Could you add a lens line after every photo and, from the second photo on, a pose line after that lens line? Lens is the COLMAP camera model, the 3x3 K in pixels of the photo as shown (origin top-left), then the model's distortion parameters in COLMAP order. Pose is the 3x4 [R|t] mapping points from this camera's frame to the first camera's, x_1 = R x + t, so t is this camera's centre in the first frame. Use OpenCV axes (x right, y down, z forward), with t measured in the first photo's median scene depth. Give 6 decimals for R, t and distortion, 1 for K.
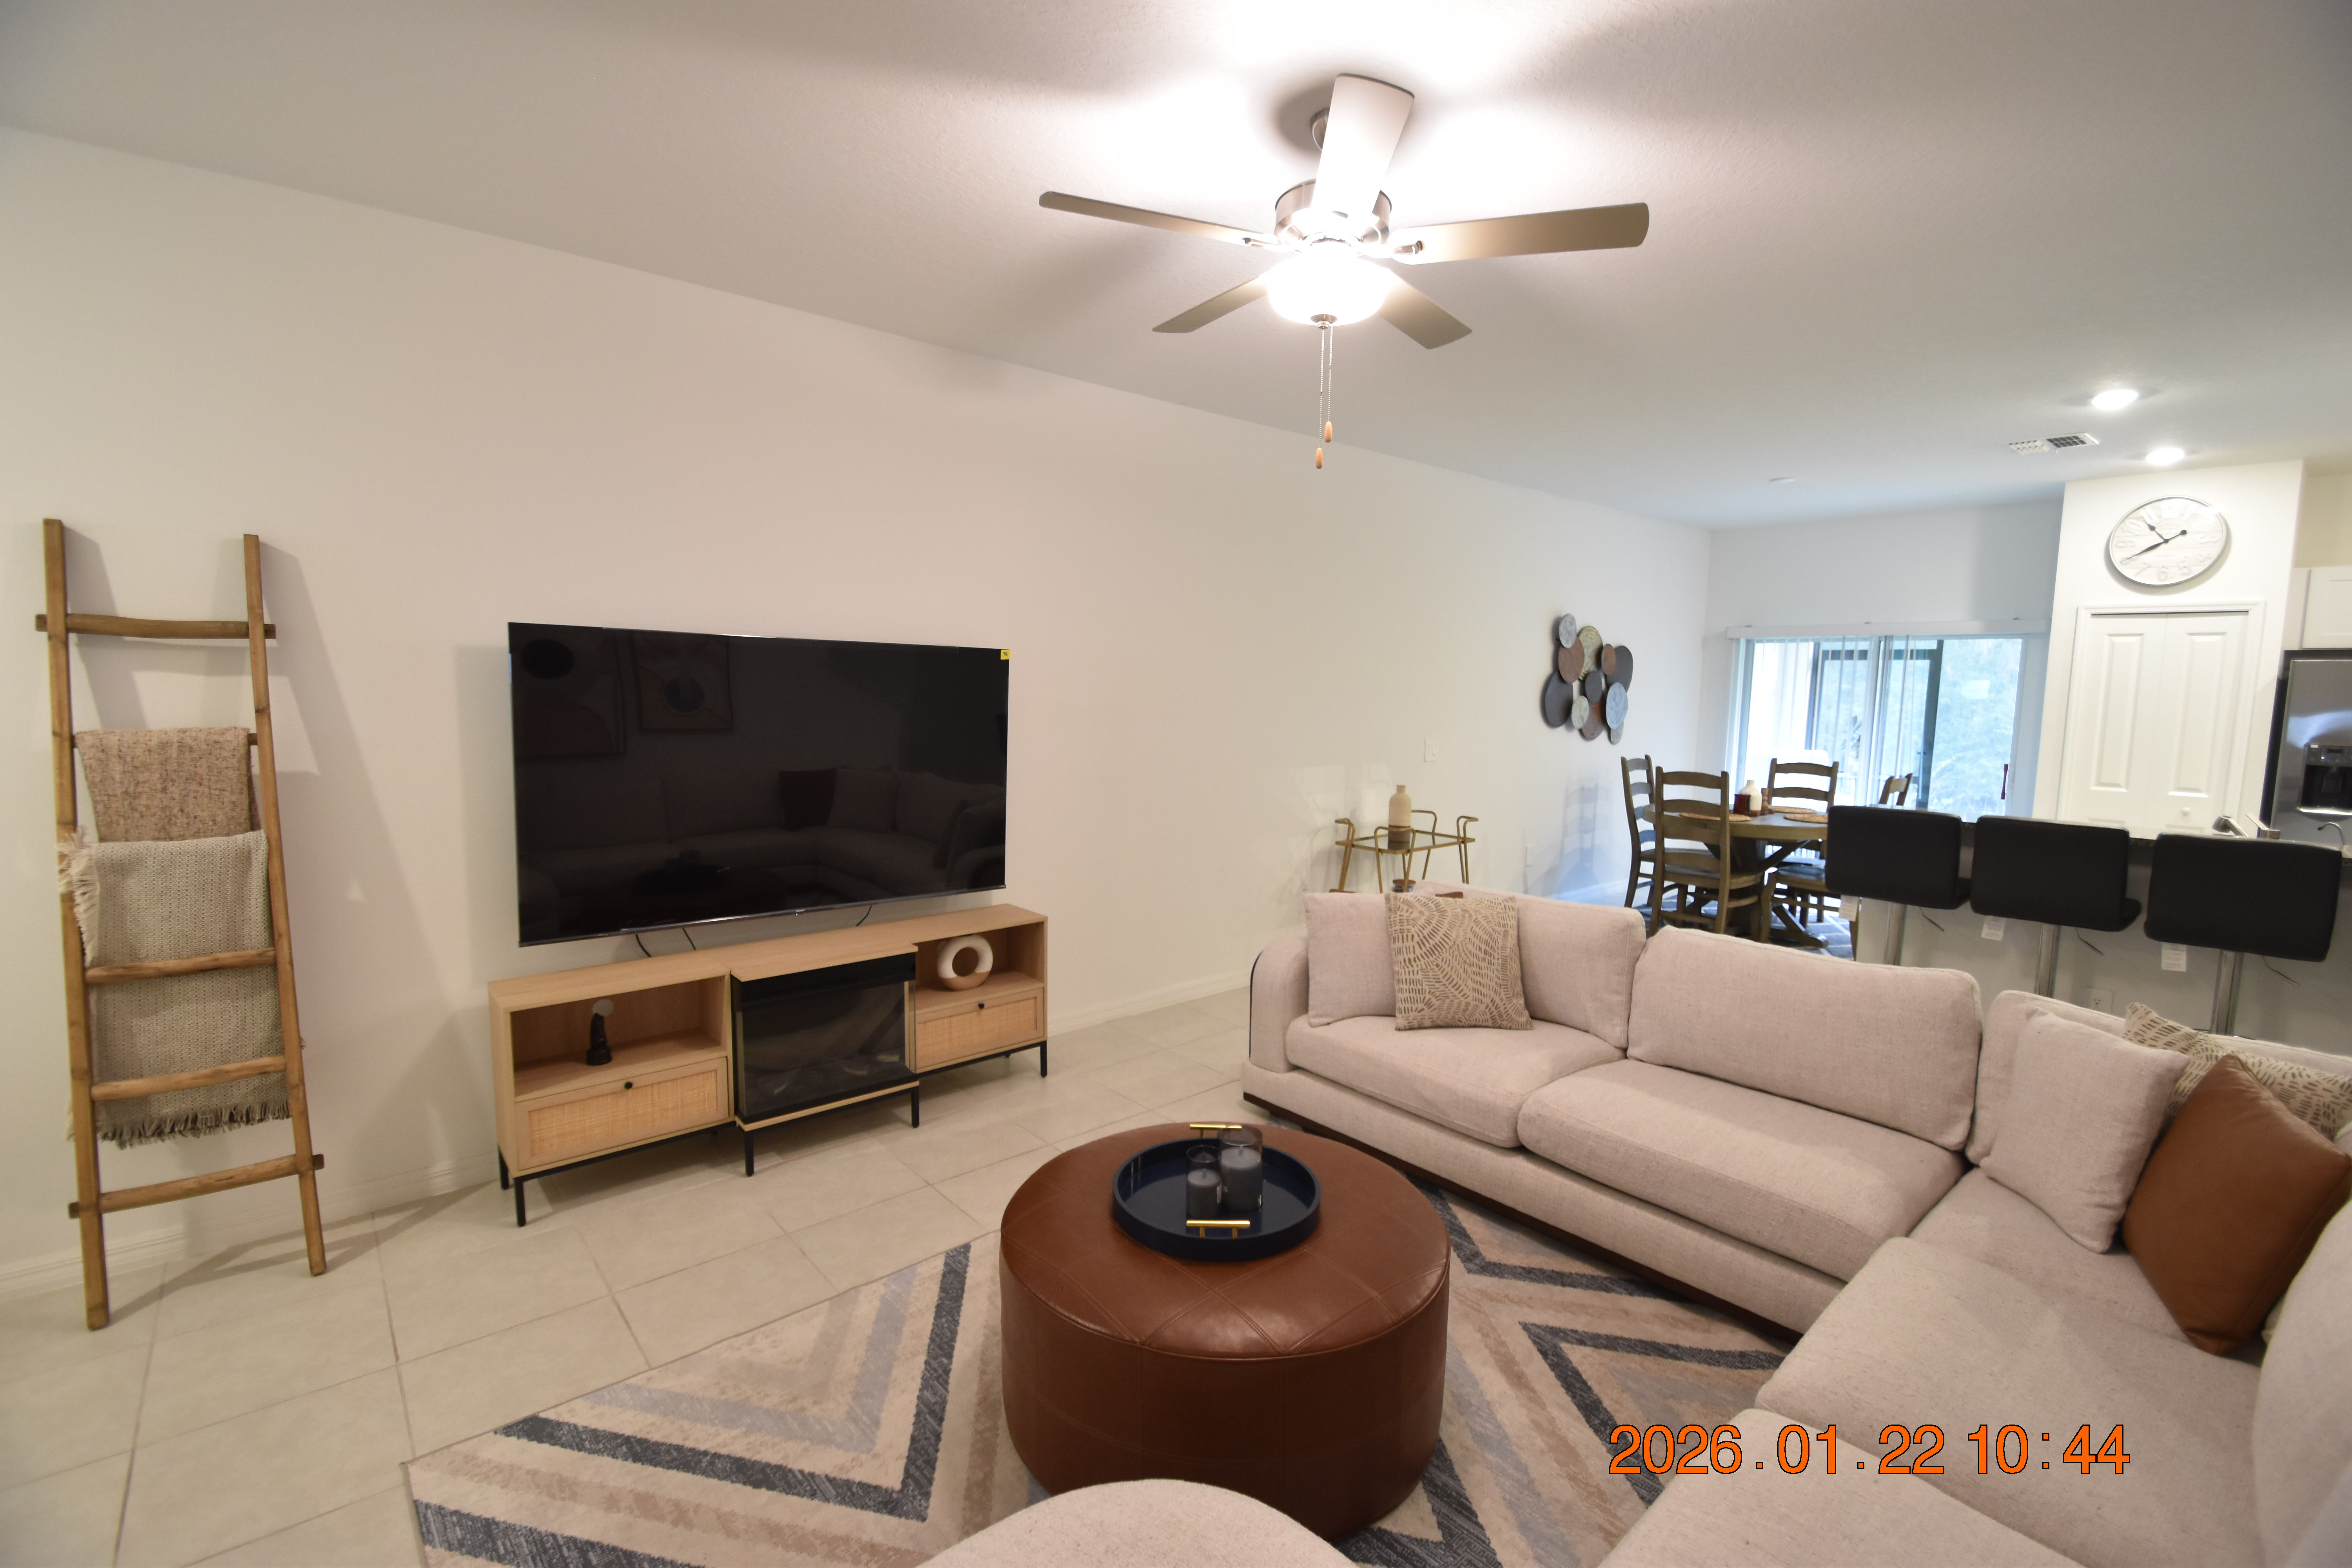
lens RADIAL K [[1030.8, 0, 1167.0], [0, 1030.8, 792.9], [0, 0, 1]] dist [0.005571, -0.009458]
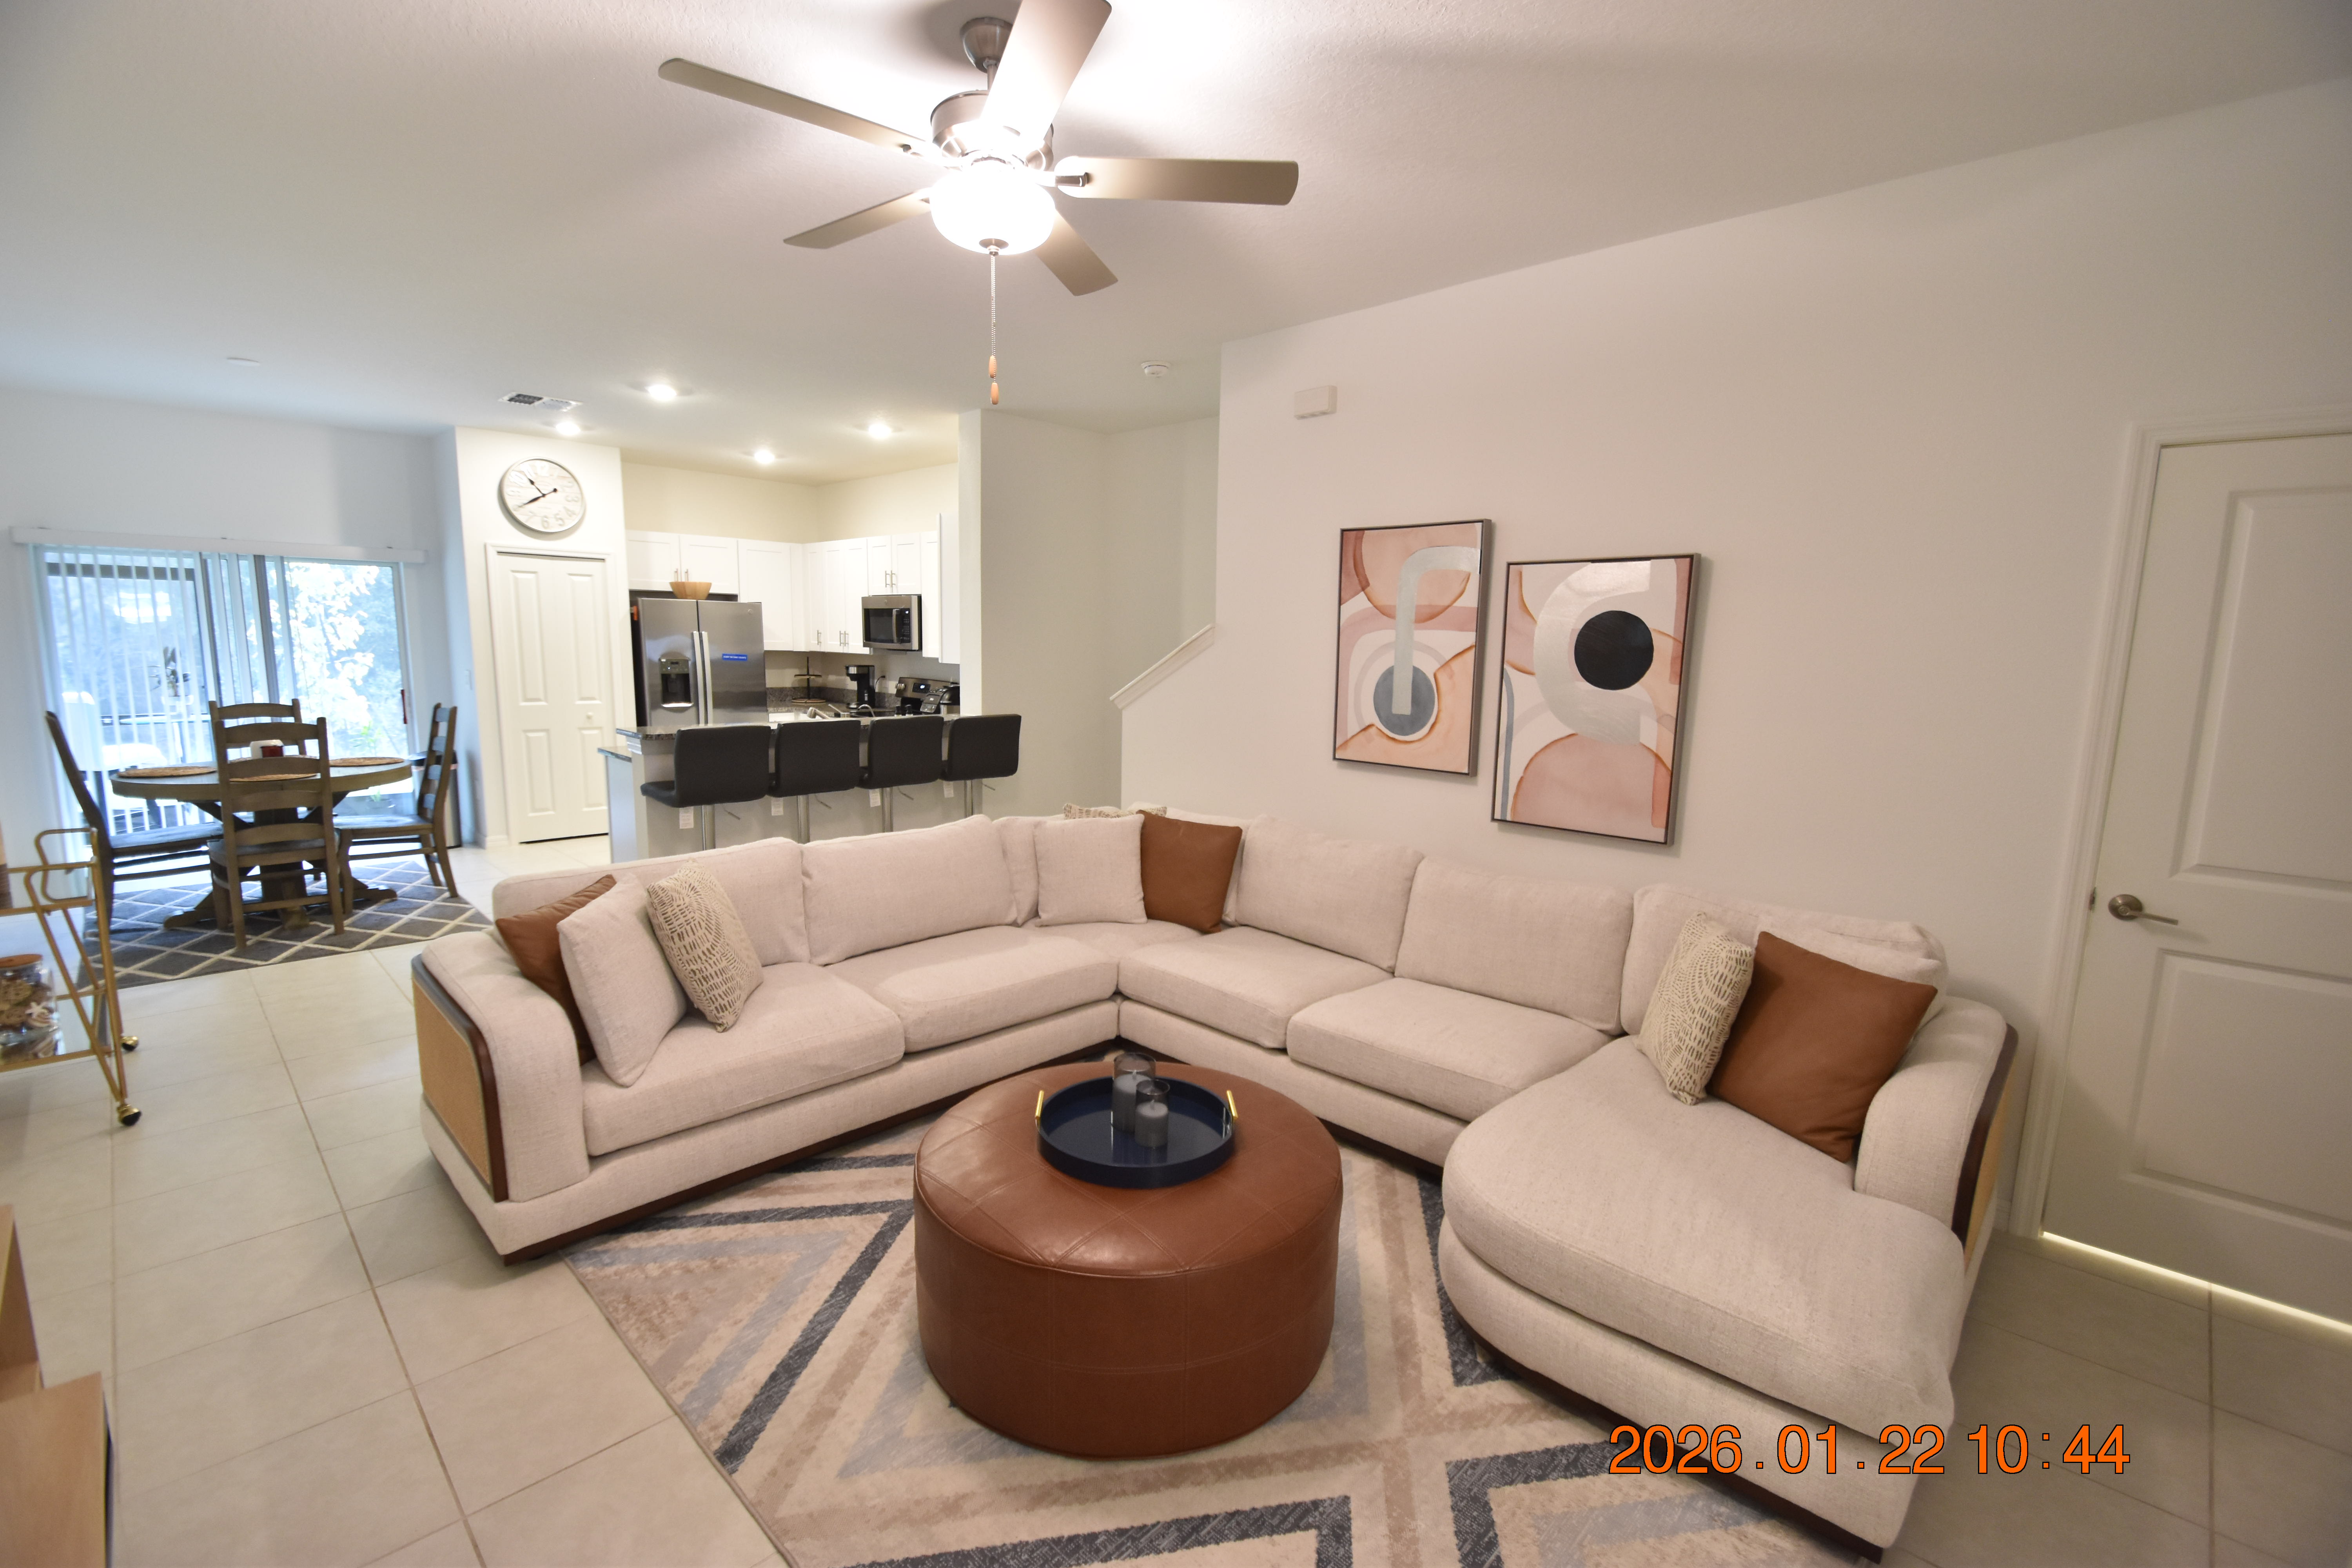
lens RADIAL K [[1030.8, 0, 1177.4], [0, 1030.8, 806.1], [0, 0, 1]] dist [0.005571, -0.009458]
pose [[-0.096588, -0.173621, 0.980064, -0.302988], [0.084750, 0.979658, 0.181902, -0.037203], [-0.991710, 0.100630, -0.079909, 0.332839]]
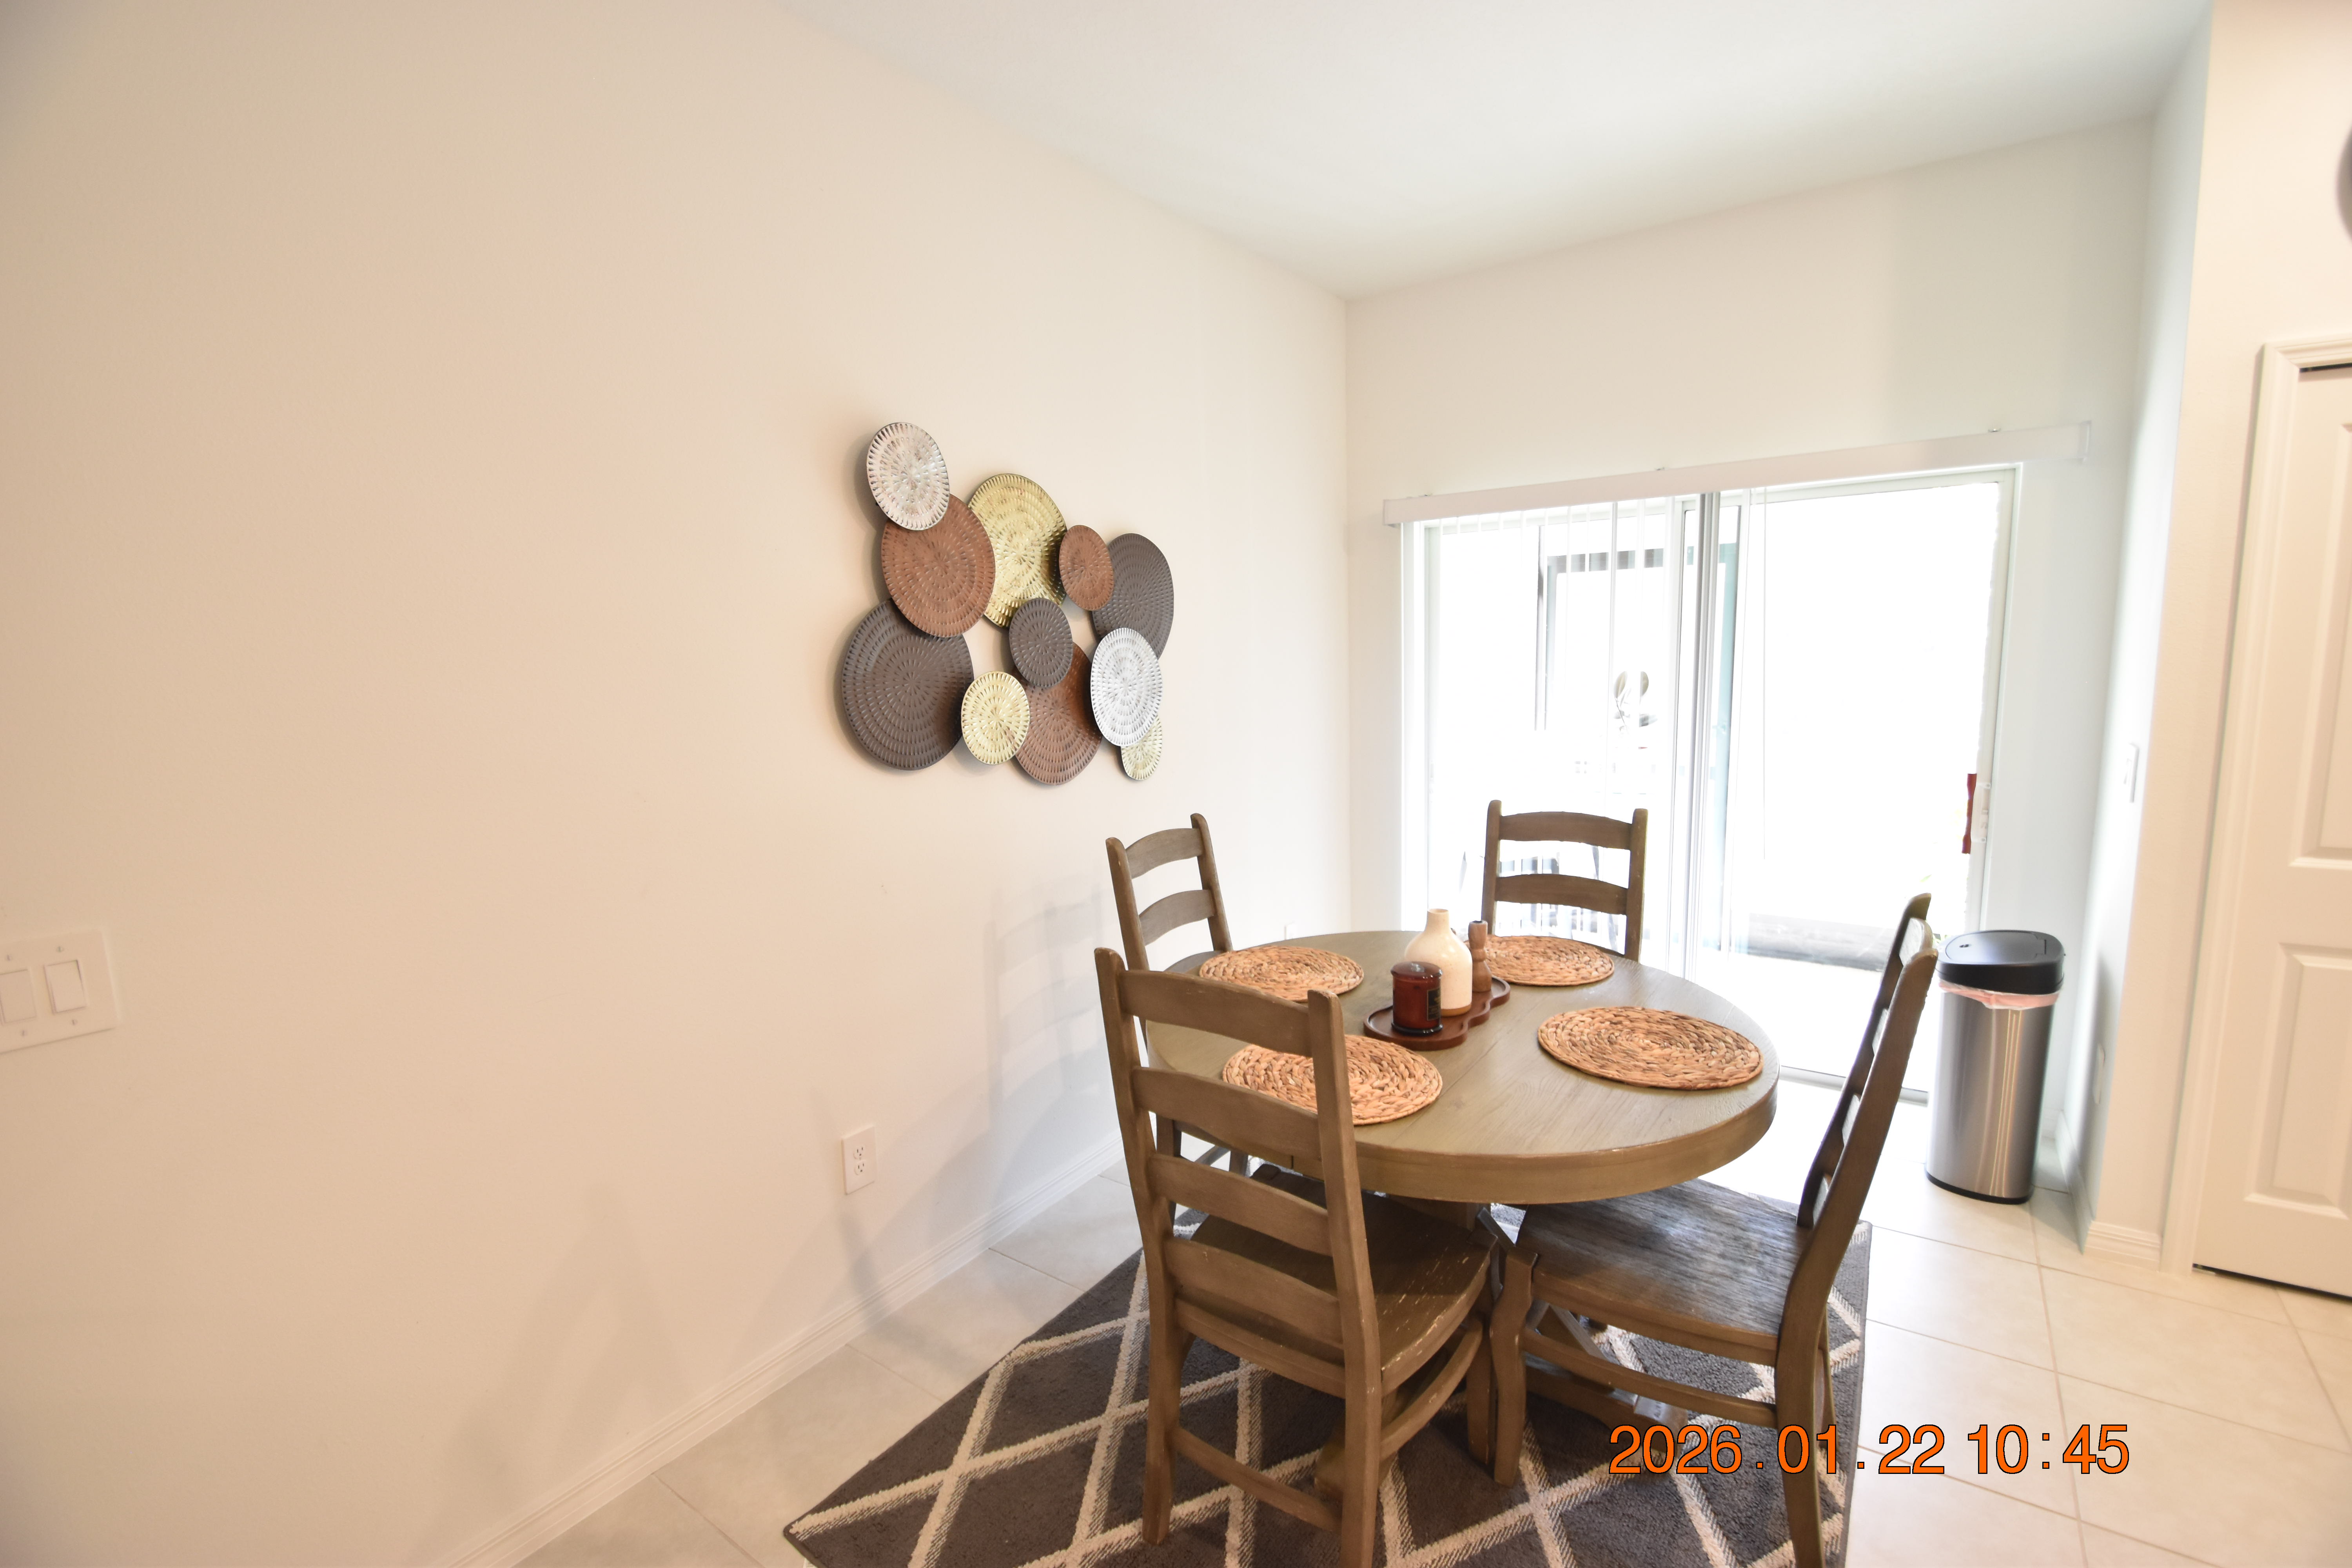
lens RADIAL K [[1030.8, 0, 1173.0], [0, 1030.8, 790.3], [0, 0, 1]] dist [0.005571, -0.009458]
pose [[0.968666, -0.081828, 0.234501, 0.391809], [0.073522, 0.996324, 0.043963, -0.067180], [-0.237236, -0.025344, 0.971121, 0.670813]]
